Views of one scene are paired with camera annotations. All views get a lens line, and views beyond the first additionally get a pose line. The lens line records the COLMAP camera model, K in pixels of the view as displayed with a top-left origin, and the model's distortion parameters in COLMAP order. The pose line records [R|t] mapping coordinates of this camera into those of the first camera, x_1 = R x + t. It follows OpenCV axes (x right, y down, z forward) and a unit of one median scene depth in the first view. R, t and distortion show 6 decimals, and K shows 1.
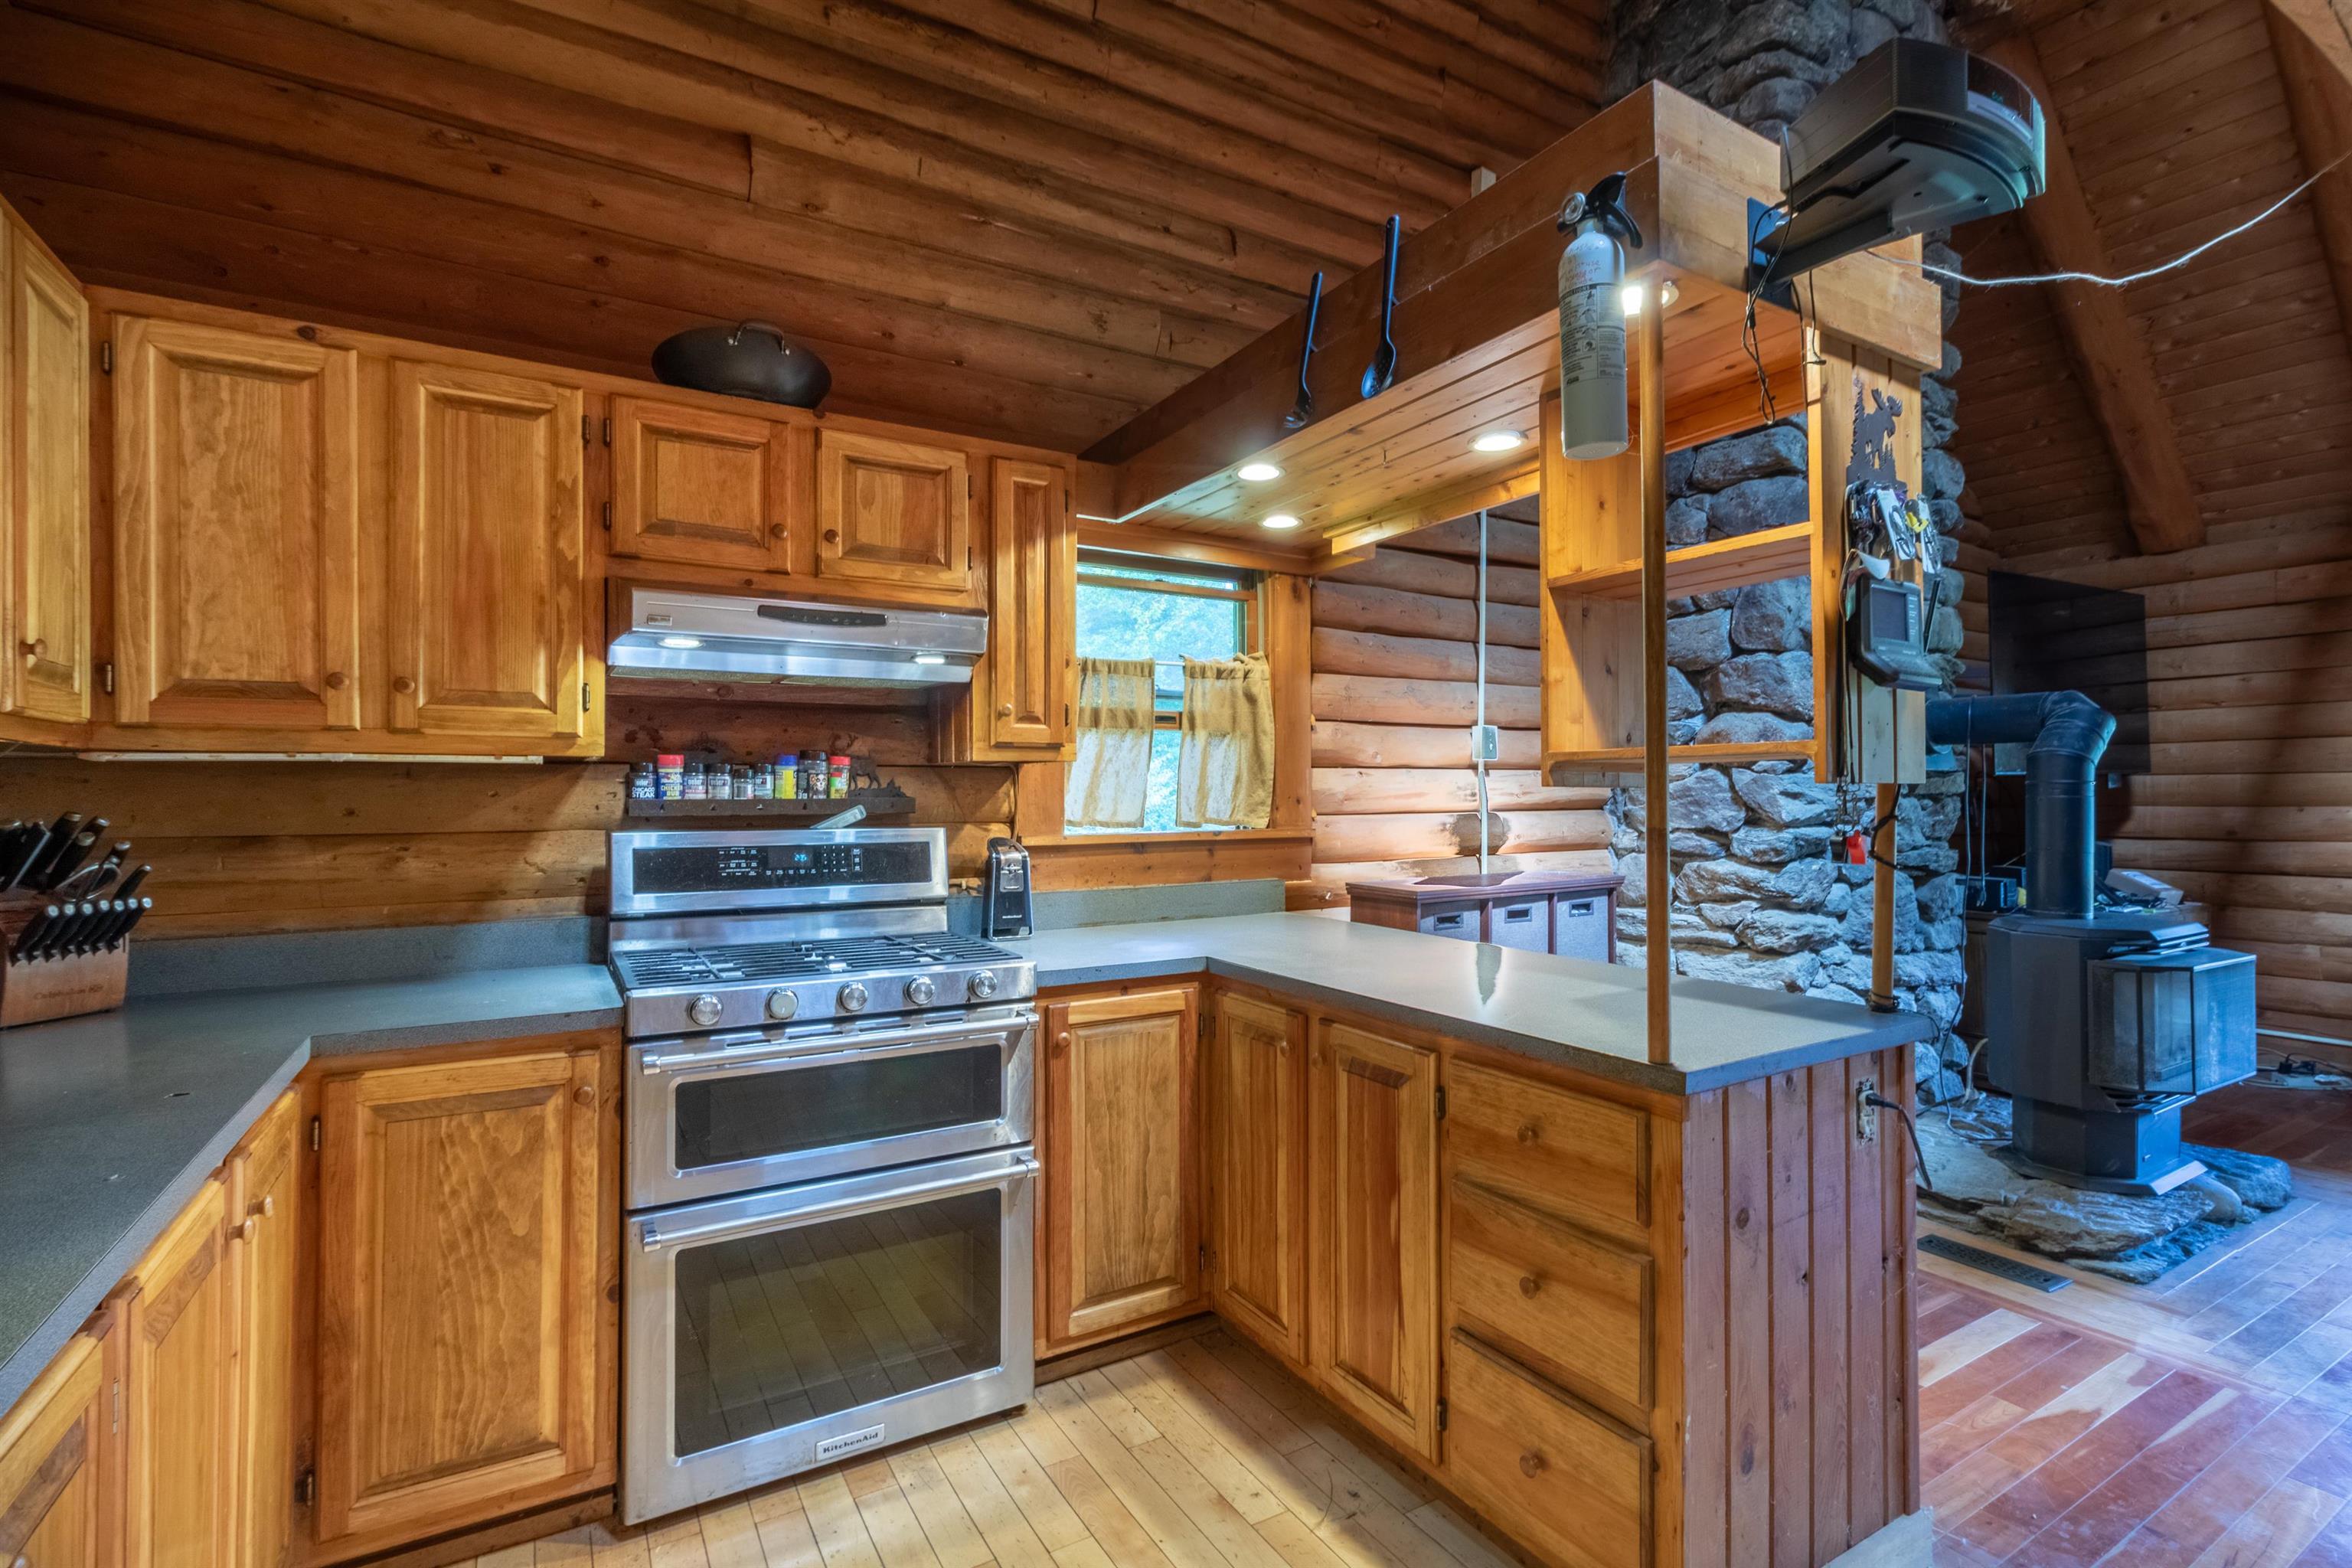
lens RADIAL K [[1077.5, 0, 1164.5], [0, 1077.5, 786.3], [0, 0, 1]] dist [0.004575, -0.000002]
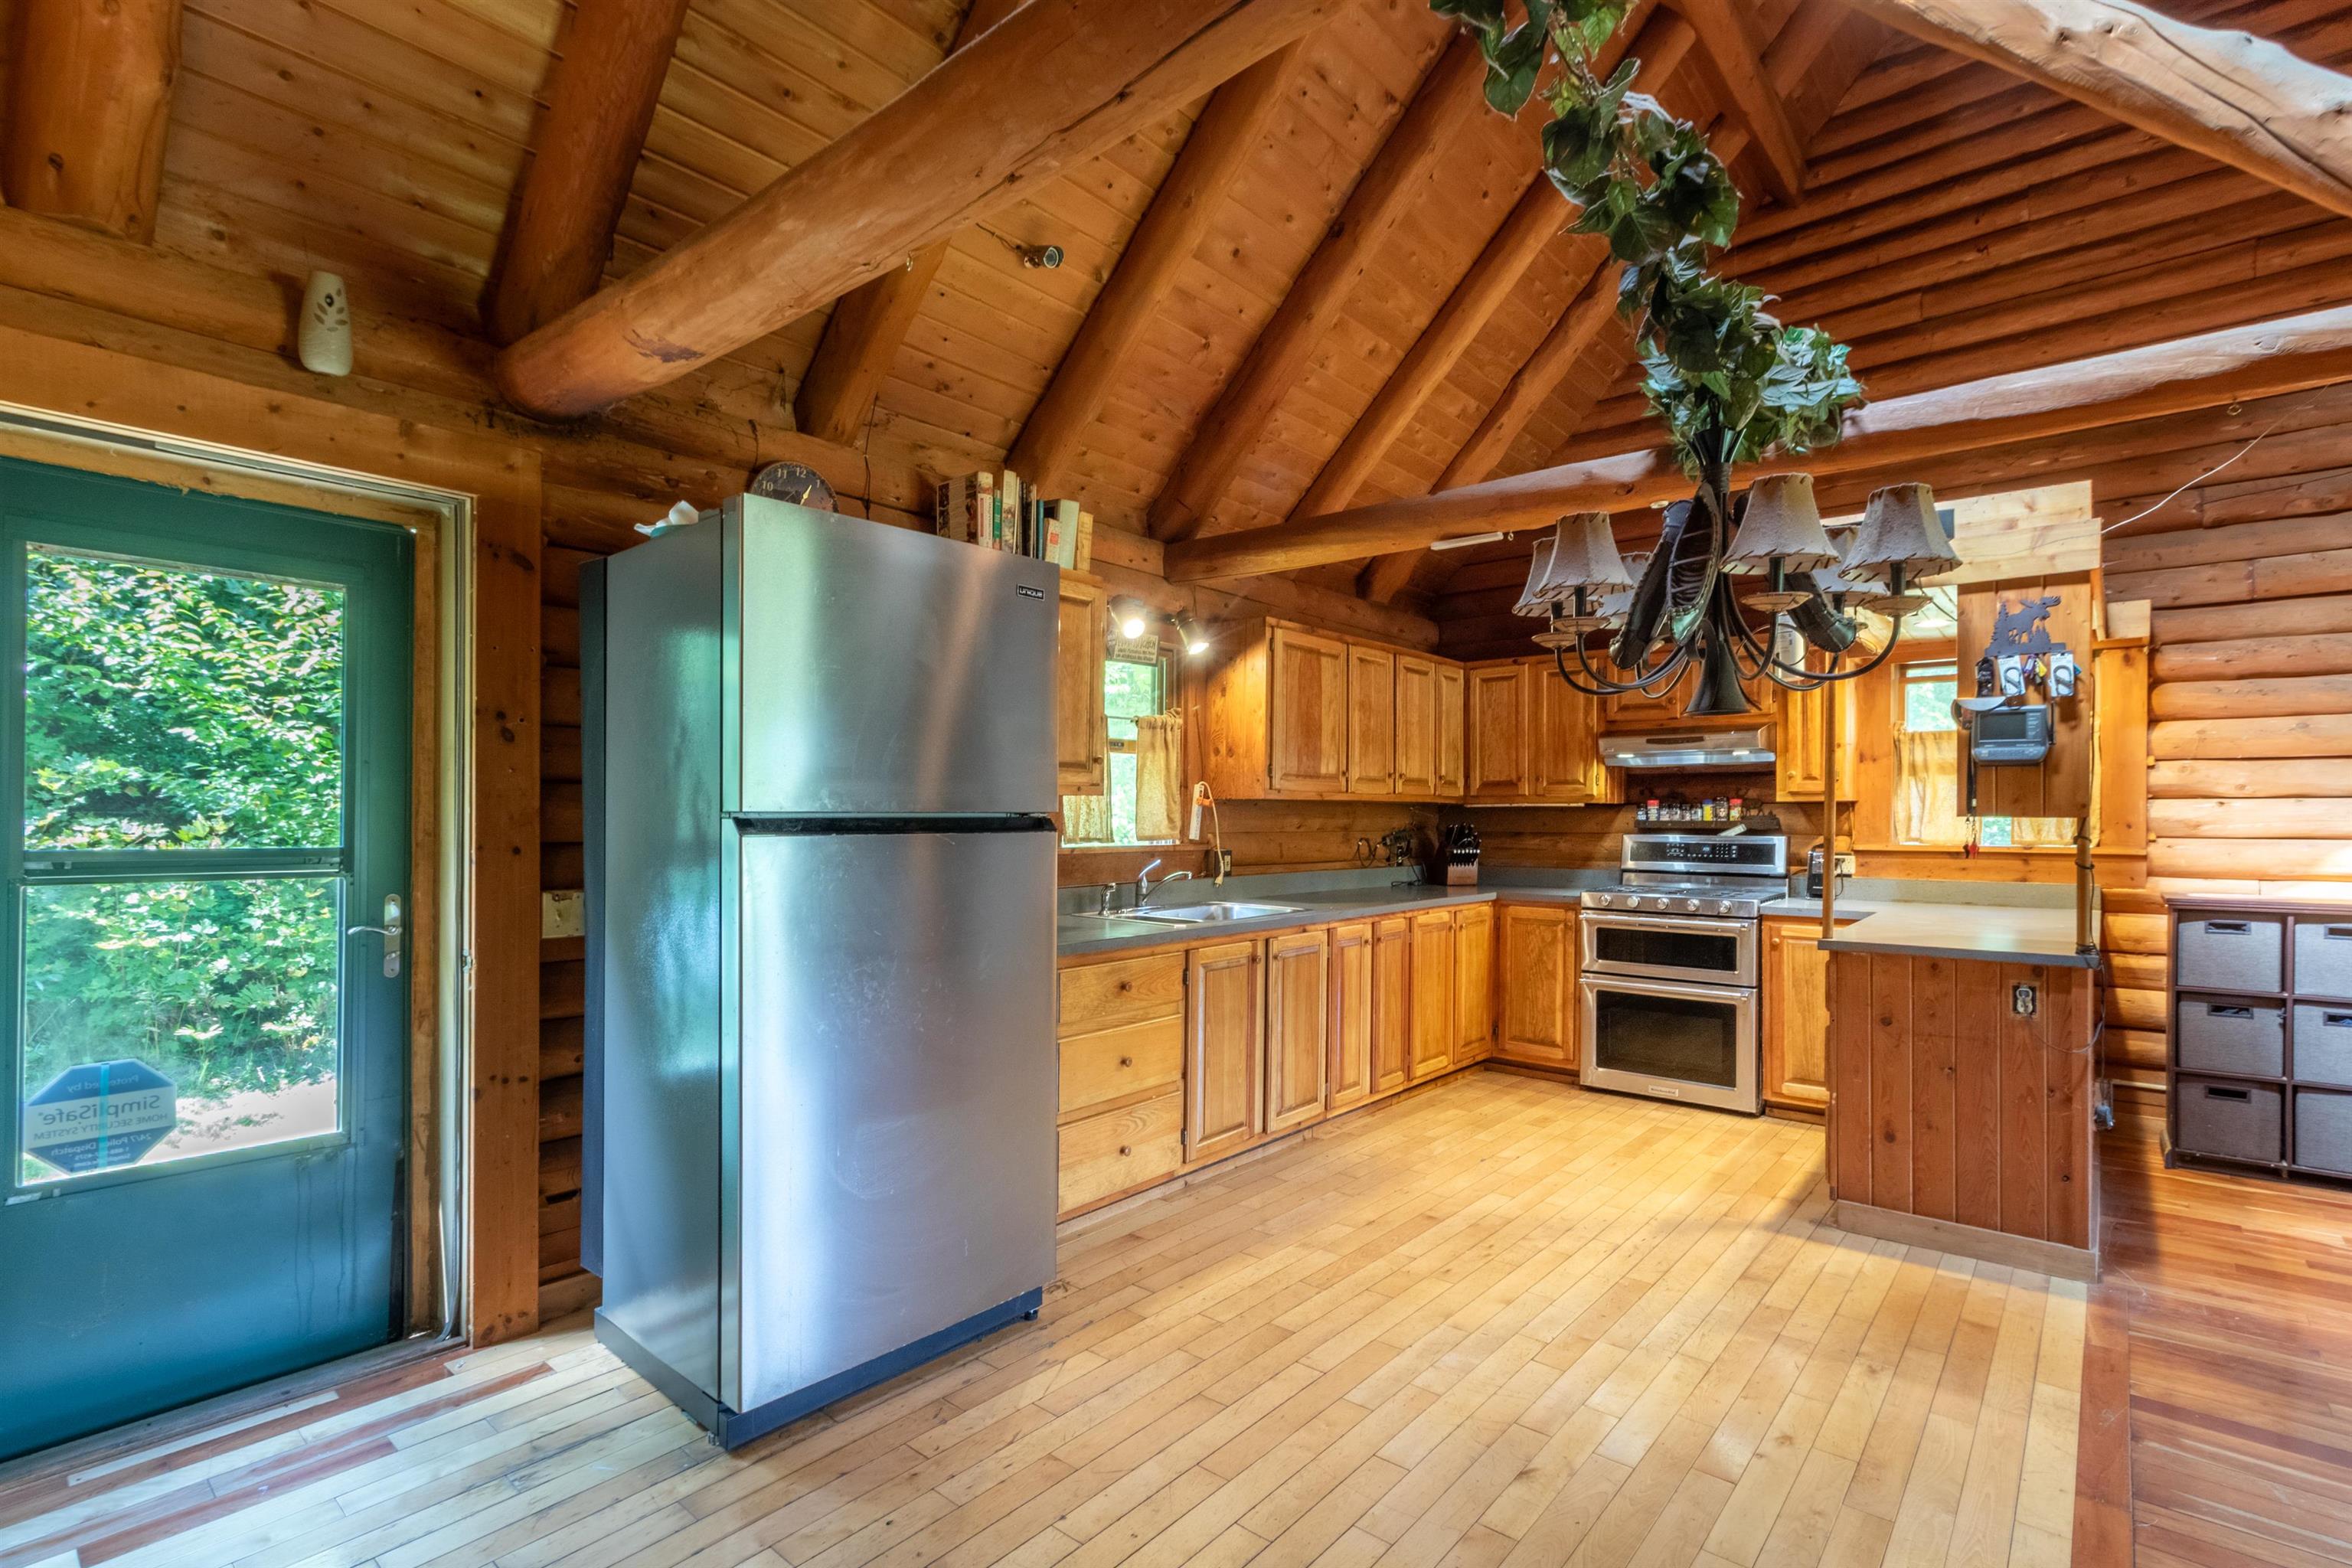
lens RADIAL K [[1110.4, 0, 1175.9], [0, 1110.4, 820.3], [0, 0, 1]] dist [0.003562, -0.000217]
pose [[0.321297, 0.008665, -0.946939, 1.468599], [0.004570, 0.999932, 0.010700, -0.017999], [0.946967, -0.007766, 0.321236, -0.701530]]
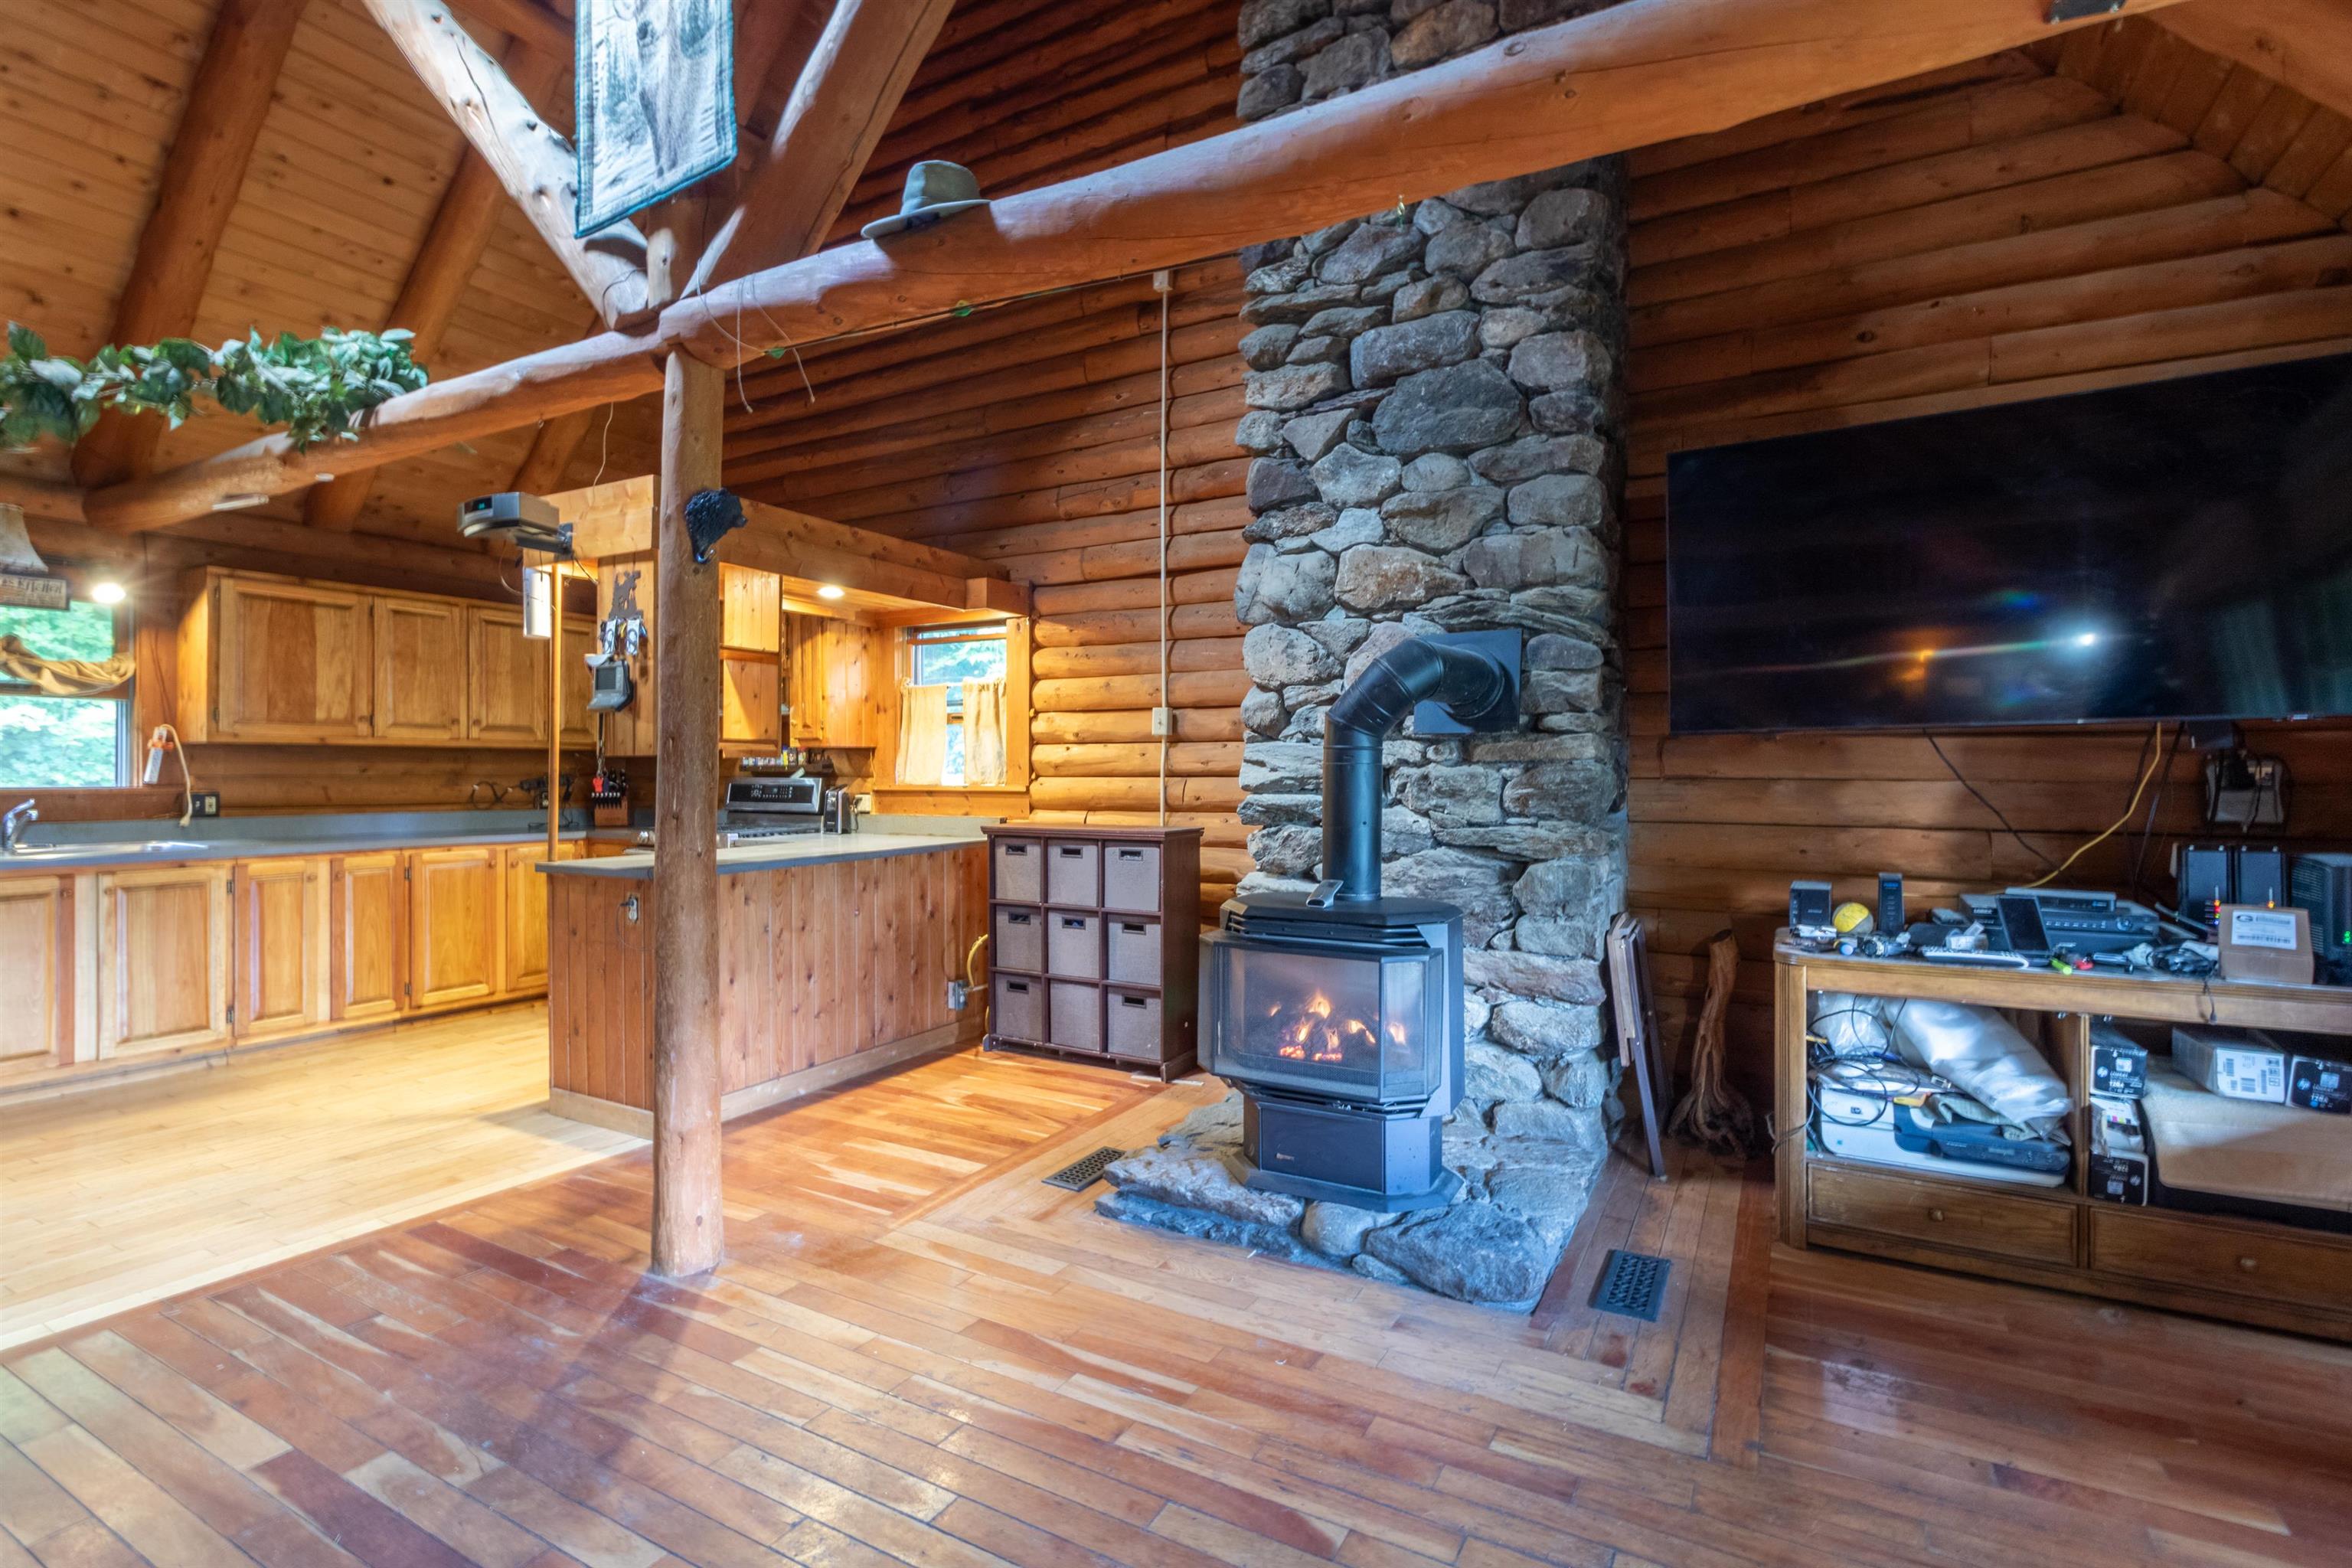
lens RADIAL K [[1103.3, 0, 1187.5], [0, 1103.3, 775.4], [0, 0, 1]] dist [-0.002462, 0.010945]
pose [[0.499846, 0.007380, -0.866083, 2.327526], [0.004672, 0.999926, 0.011217, 0.012995], [0.866102, -0.009654, 0.499775, 0.643968]]
